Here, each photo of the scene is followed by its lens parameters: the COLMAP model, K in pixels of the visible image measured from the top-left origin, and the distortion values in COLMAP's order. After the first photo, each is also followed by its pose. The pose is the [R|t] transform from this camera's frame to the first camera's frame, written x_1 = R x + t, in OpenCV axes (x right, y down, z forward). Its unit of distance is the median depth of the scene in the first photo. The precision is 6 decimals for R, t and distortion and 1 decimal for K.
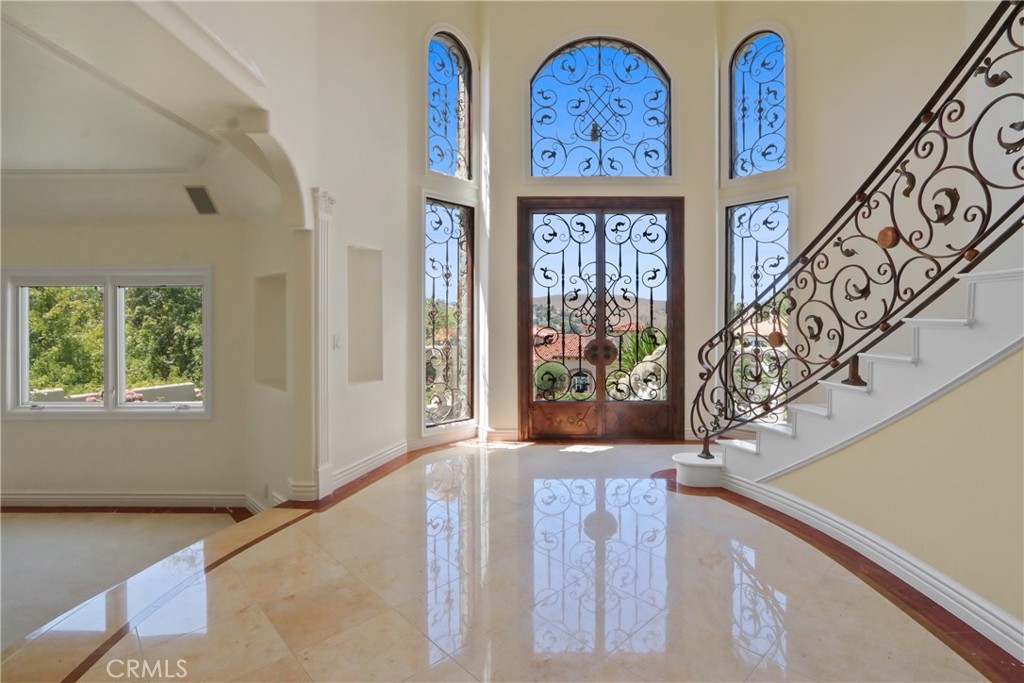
lens RADIAL K [[472.1, 0, 514.0], [0, 472.1, 331.7], [0, 0, 1]] dist [-0.013814, 0.001019]
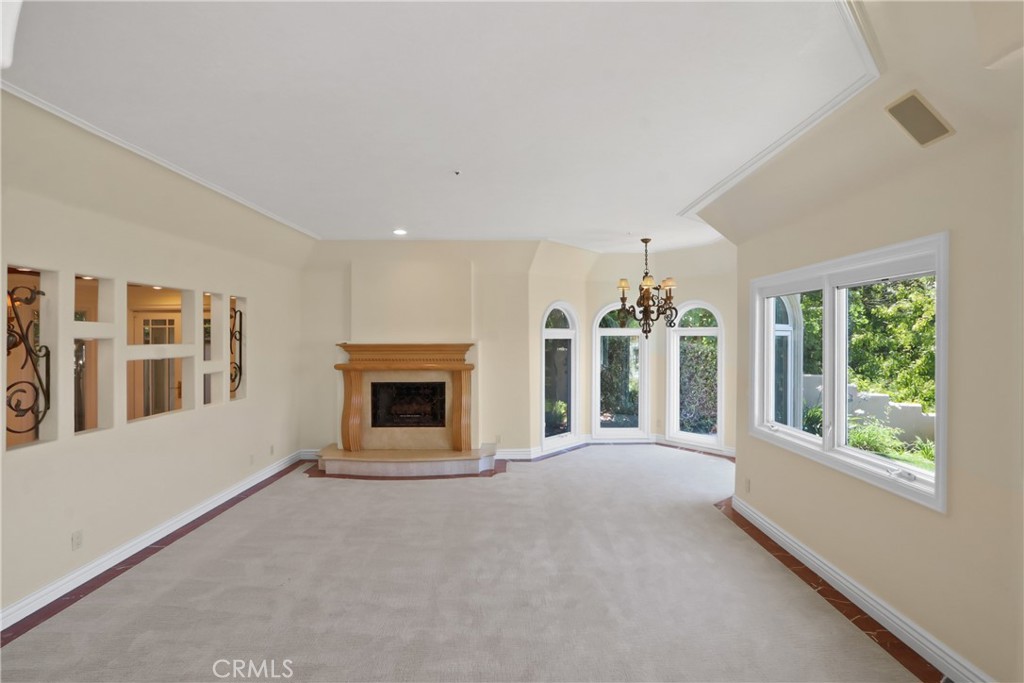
lens RADIAL K [[472.1, 0, 514.5], [0, 472.1, 334.1], [0, 0, 1]] dist [-0.013814, 0.001019]
pose [[0.016616, -0.005406, -0.999847, -0.106740], [-0.013725, 0.999890, -0.005634, -0.011378], [0.999768, 0.013816, 0.016540, 0.474757]]
